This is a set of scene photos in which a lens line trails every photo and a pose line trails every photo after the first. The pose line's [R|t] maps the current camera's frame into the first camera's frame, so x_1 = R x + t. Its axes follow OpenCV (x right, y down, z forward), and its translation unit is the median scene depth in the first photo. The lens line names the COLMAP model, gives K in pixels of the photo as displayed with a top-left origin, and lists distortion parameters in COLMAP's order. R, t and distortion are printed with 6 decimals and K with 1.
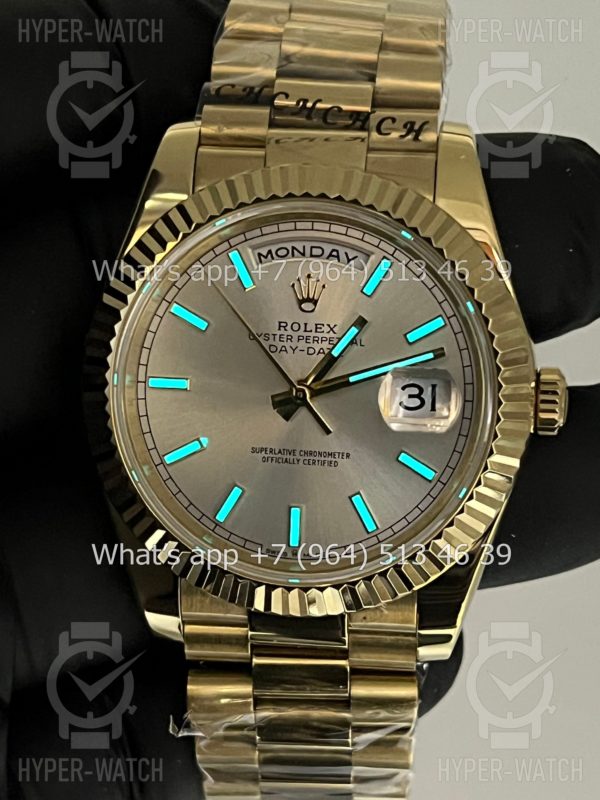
lens RADIAL K [[1819.5, 0, 300.0], [0, 1819.5, 400.0], [0, 0, 1]] dist [-0.018175, 3.381370]
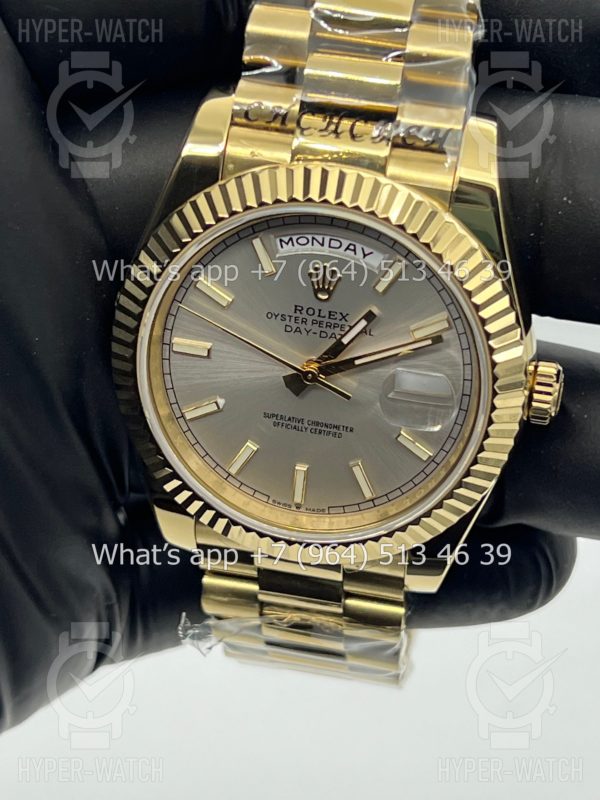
lens RADIAL K [[1819.5, 0, 300.0], [0, 1819.5, 400.0], [0, 0, 1]] dist [-0.018175, 3.381370]
pose [[0.994604, 0.082295, -0.063171, 0.062807], [-0.058393, 0.947364, 0.314787, -0.325277], [0.085752, -0.309399, 0.947058, -0.023160]]
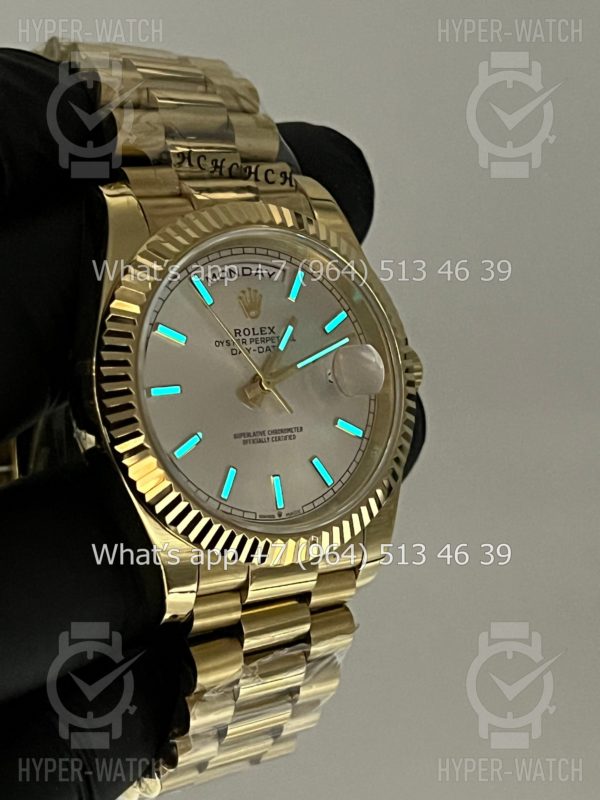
lens RADIAL K [[1819.5, 0, 300.0], [0, 1819.5, 400.0], [0, 0, 1]] dist [-0.018175, 3.381370]
pose [[0.768909, -0.120398, 0.627920, -0.751204], [0.210047, 0.975166, -0.070230, 0.098314], [-0.603870, 0.185893, 0.775103, 0.034470]]
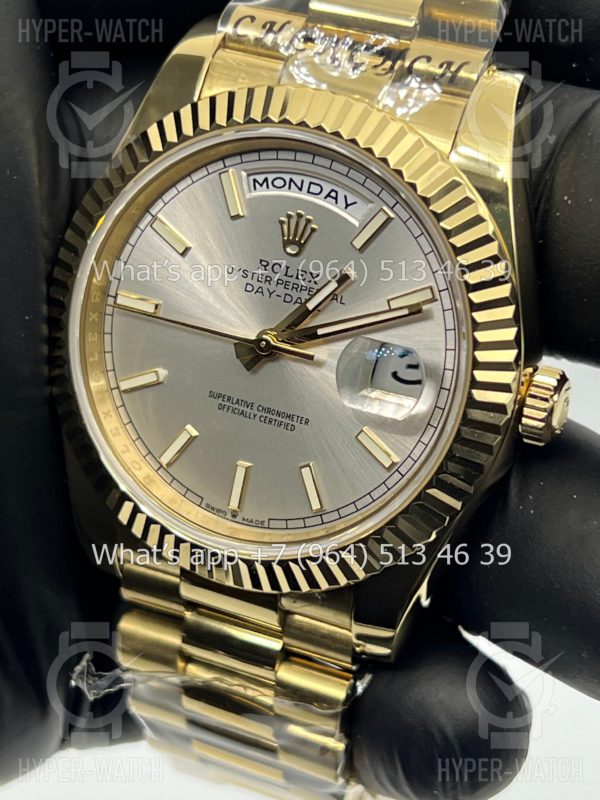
lens RADIAL K [[1819.5, 0, 300.0], [0, 1819.5, 400.0], [0, 0, 1]] dist [-0.018175, 3.381370]
pose [[0.950411, 0.199317, -0.238730, 0.233803], [-0.179064, 0.978331, 0.103940, -0.071803], [0.254274, -0.056038, 0.965507, 0.139062]]
